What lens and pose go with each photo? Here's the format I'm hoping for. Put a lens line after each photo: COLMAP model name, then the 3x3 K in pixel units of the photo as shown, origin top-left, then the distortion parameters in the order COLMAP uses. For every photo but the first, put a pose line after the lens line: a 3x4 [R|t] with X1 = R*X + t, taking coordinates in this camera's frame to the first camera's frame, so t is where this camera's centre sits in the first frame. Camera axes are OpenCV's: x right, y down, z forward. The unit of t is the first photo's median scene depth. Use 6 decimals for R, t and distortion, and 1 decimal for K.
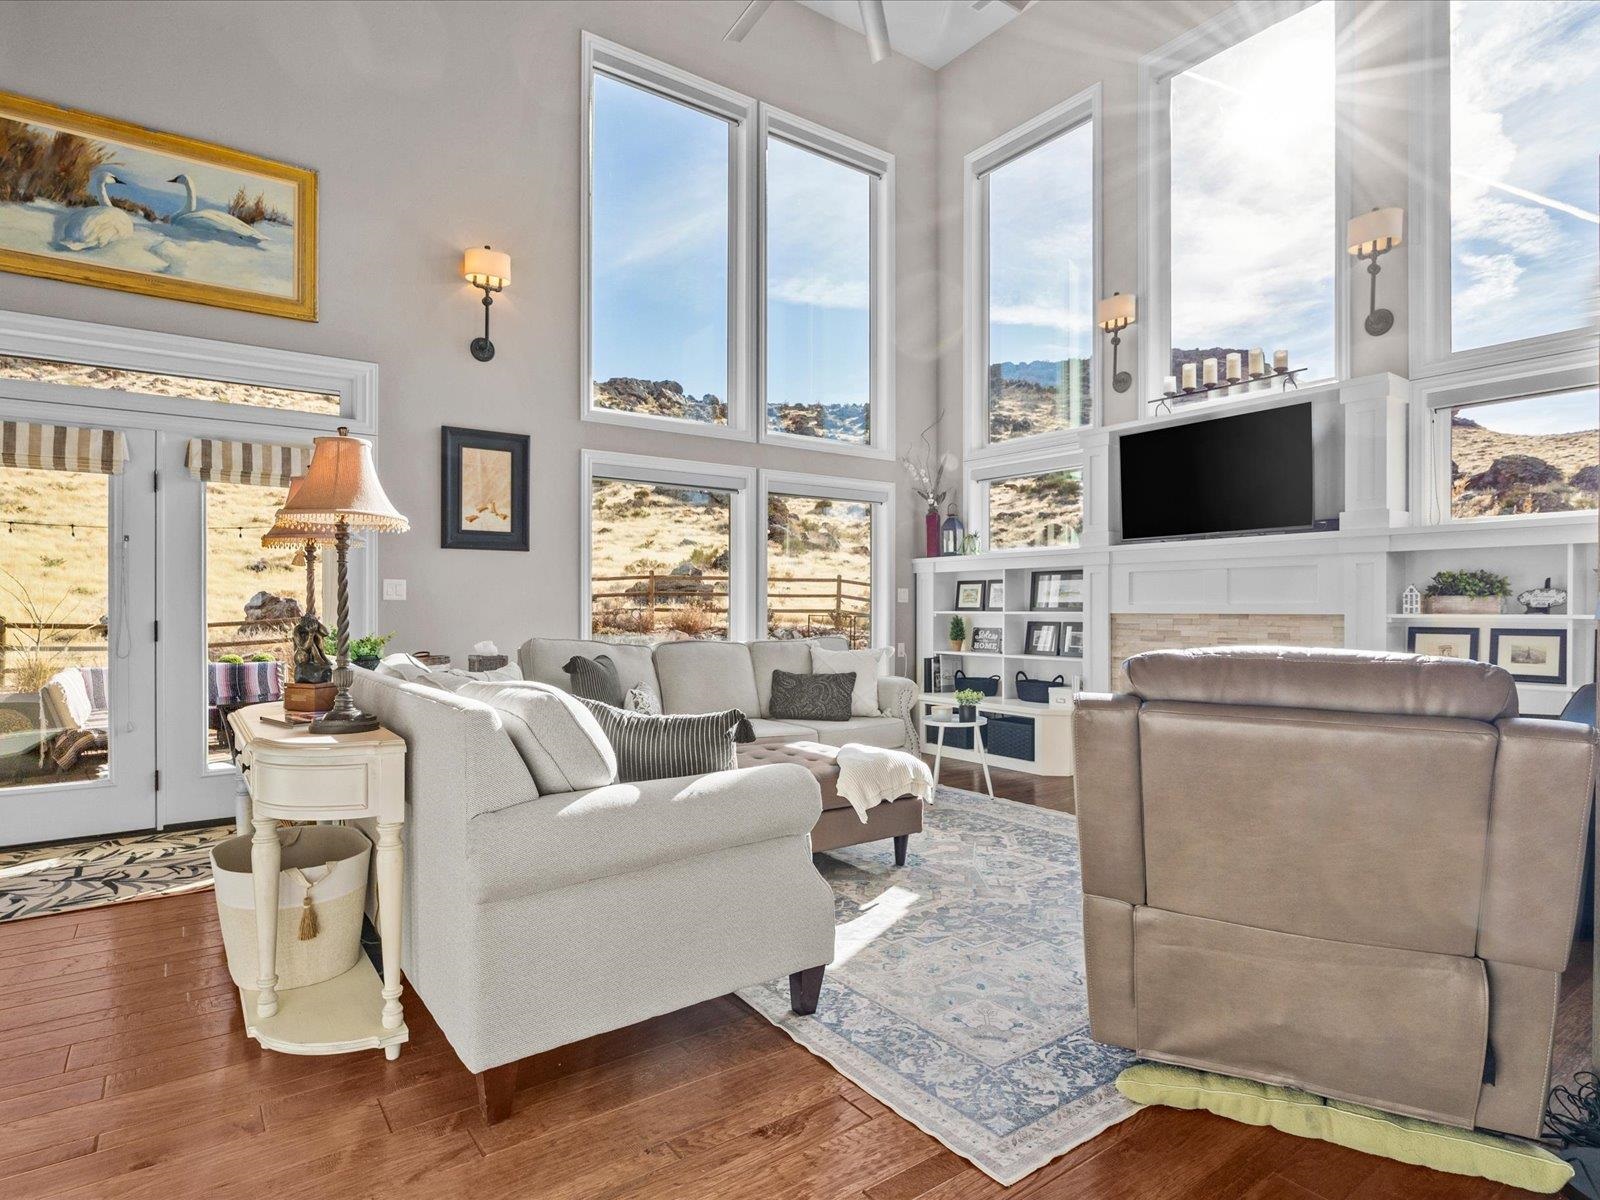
lens RADIAL K [[876.9, 0, 795.8], [0, 876.9, 609.2], [0, 0, 1]] dist [-0.015490, 0.001969]
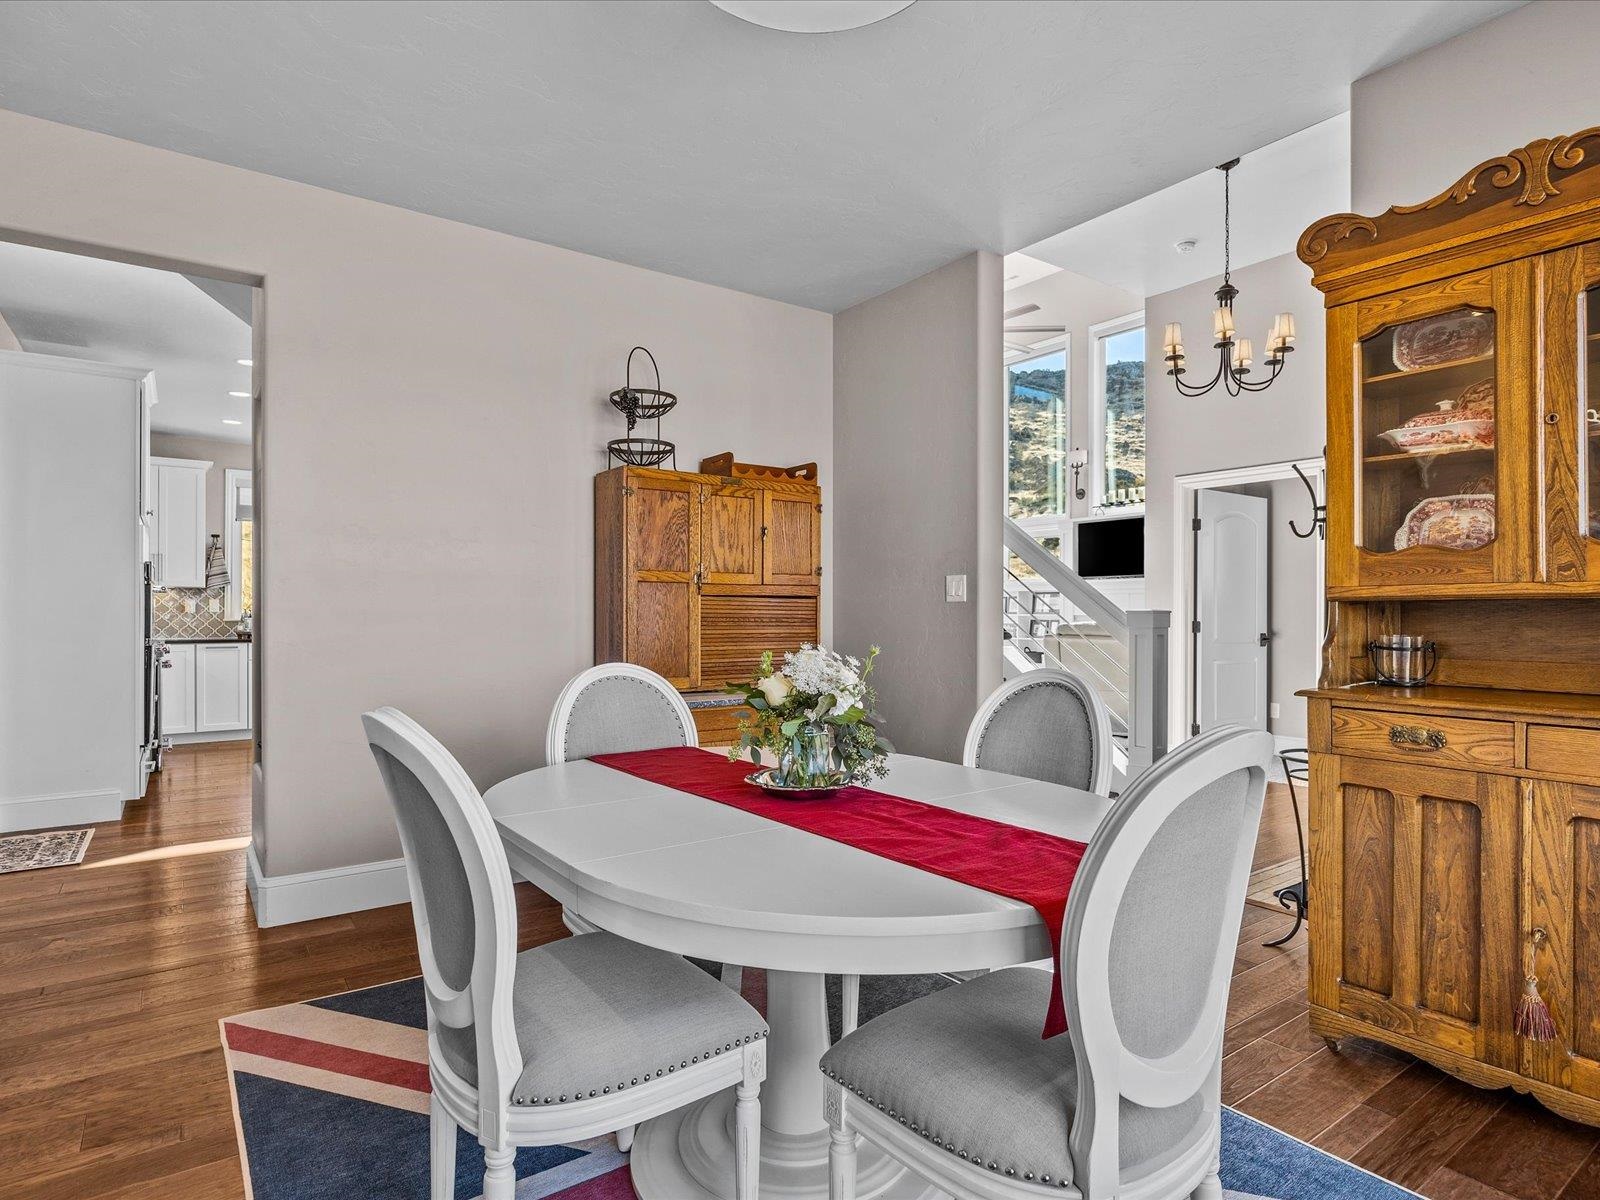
lens RADIAL K [[876.9, 0, 801.0], [0, 876.9, 596.9], [0, 0, 1]] dist [-0.015490, 0.001969]
pose [[0.999986, 0.001648, 0.005056, -0.239803], [-0.001615, 0.999977, -0.006640, -0.022886], [-0.005067, 0.006632, 0.999965, -0.886042]]
